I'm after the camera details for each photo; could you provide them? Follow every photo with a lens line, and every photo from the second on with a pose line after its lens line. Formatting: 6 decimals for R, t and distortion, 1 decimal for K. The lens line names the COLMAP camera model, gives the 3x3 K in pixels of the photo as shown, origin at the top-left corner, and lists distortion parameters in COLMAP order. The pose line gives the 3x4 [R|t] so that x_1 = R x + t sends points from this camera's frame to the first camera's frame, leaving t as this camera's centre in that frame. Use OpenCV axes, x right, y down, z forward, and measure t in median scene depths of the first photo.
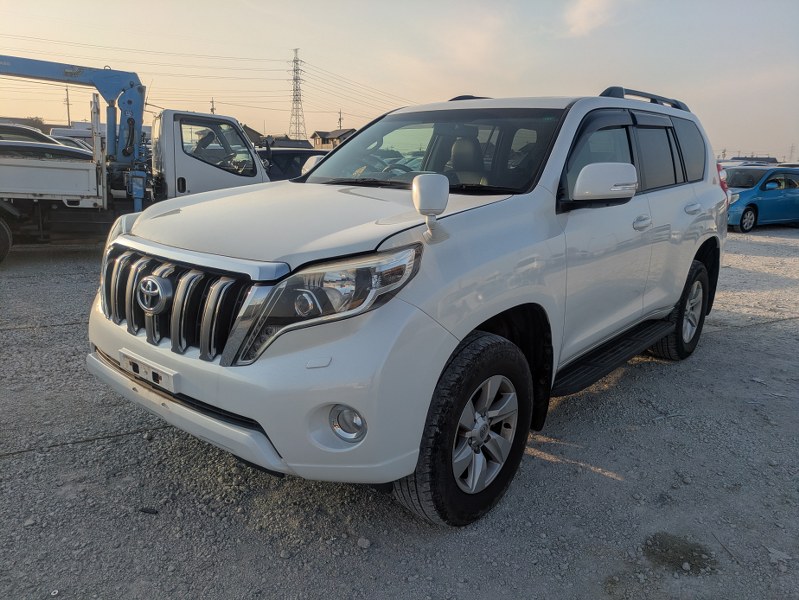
lens RADIAL K [[607.6, 0, 399.5], [0, 607.6, 300.0], [0, 0, 1]] dist [0.048198, -0.002408]
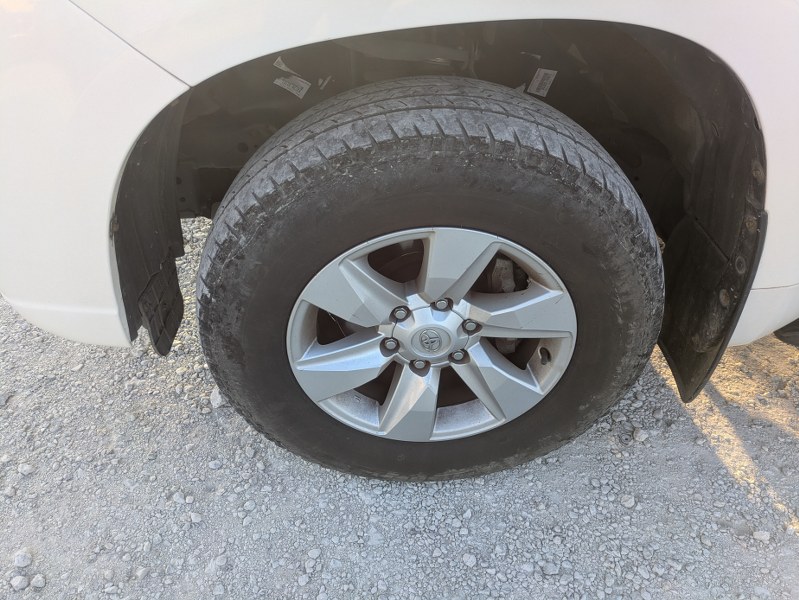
lens RADIAL K [[607.6, 0, 399.5], [0, 607.6, 300.0], [0, 0, 1]] dist [0.048198, -0.002408]
pose [[0.666597, 0.445005, -0.598012, 0.362266], [-0.146153, 0.864705, 0.480547, -0.007083], [0.730949, -0.232930, 0.641449, 0.720882]]
